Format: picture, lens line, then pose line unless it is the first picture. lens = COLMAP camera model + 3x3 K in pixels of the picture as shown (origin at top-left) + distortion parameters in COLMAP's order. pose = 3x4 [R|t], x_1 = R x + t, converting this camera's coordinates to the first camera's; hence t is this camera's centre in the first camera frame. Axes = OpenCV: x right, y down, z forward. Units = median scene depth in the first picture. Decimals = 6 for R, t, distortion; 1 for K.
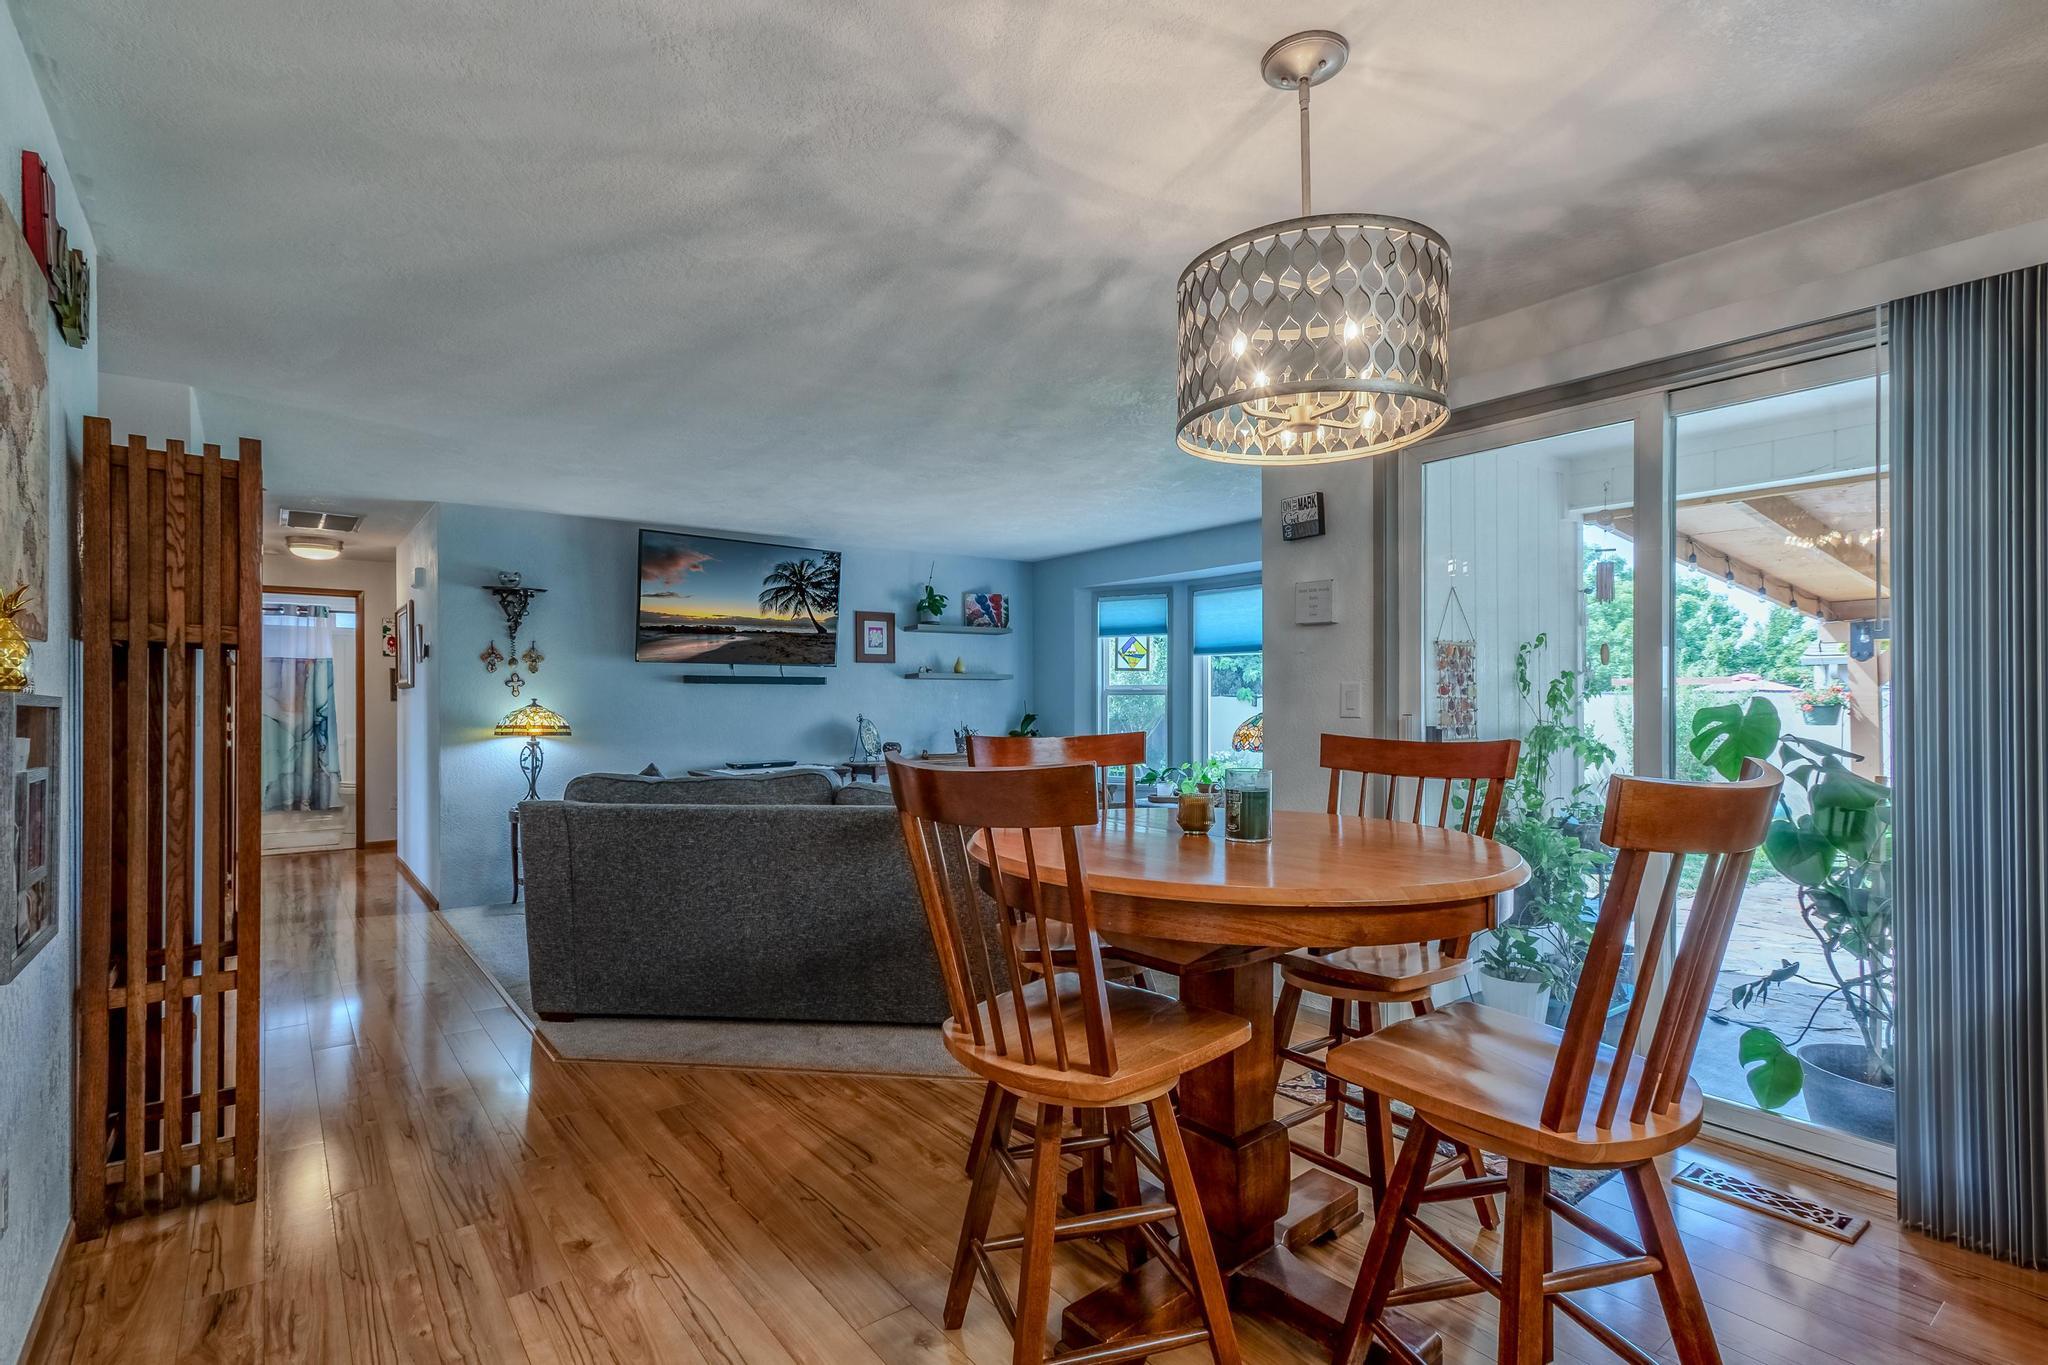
lens RADIAL K [[963.1, 0, 988.0], [0, 963.1, 691.4], [0, 0, 1]] dist [0.003059, -0.000312]
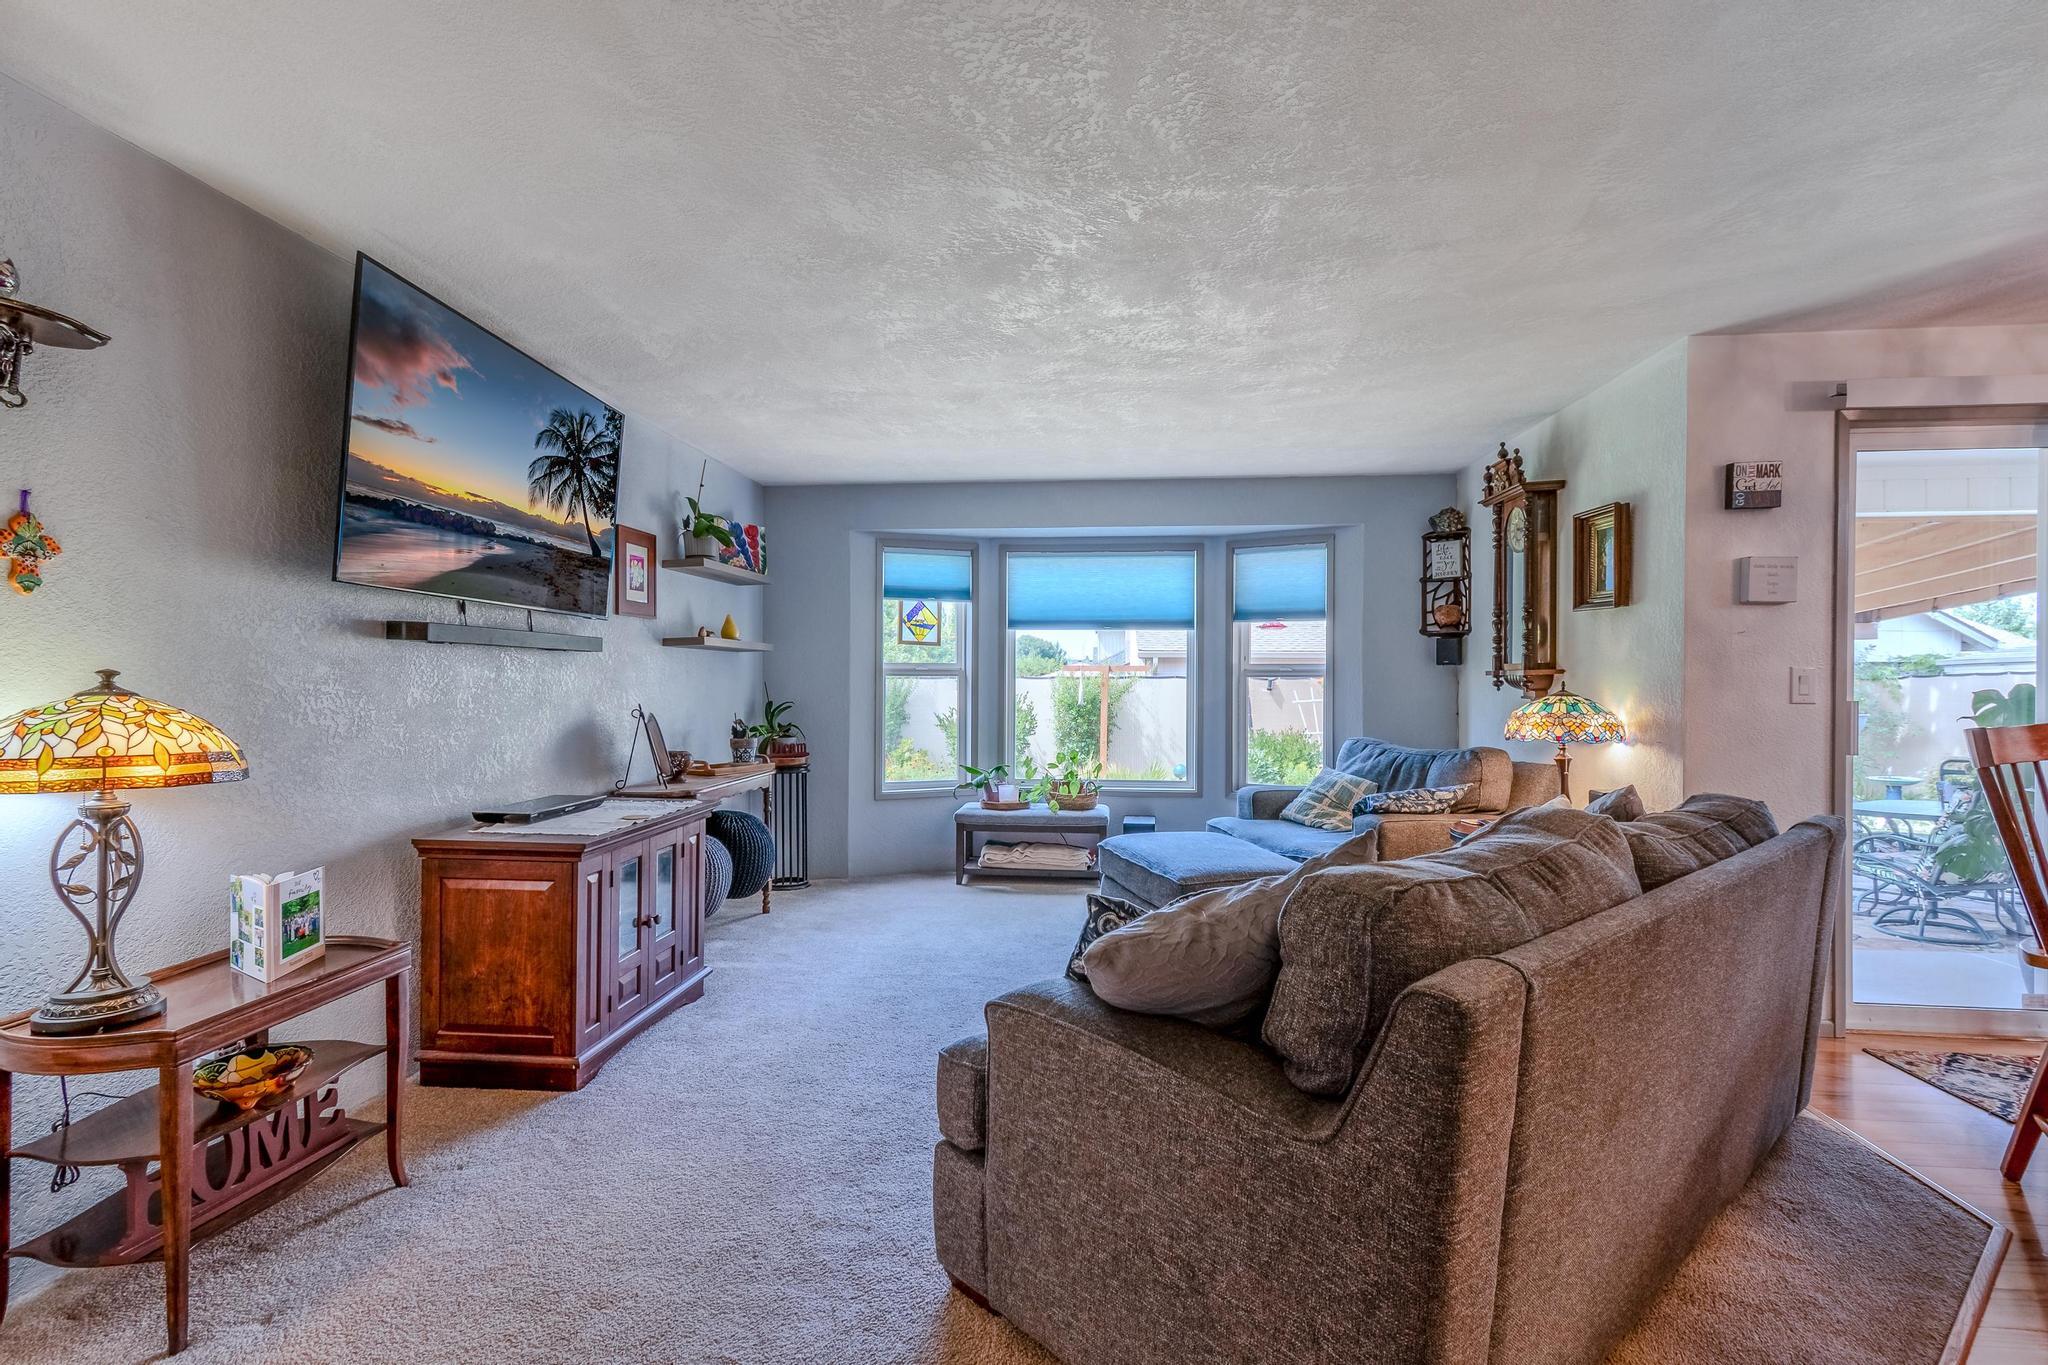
lens RADIAL K [[963.1, 0, 1024.8], [0, 963.1, 685.5], [0, 0, 1]] dist [0.003059, -0.000312]
pose [[0.661695, 0.002166, 0.749770, -0.423264], [-0.011138, 0.999914, 0.006940, 0.005797], [-0.749690, -0.012943, 0.661662, 0.467083]]
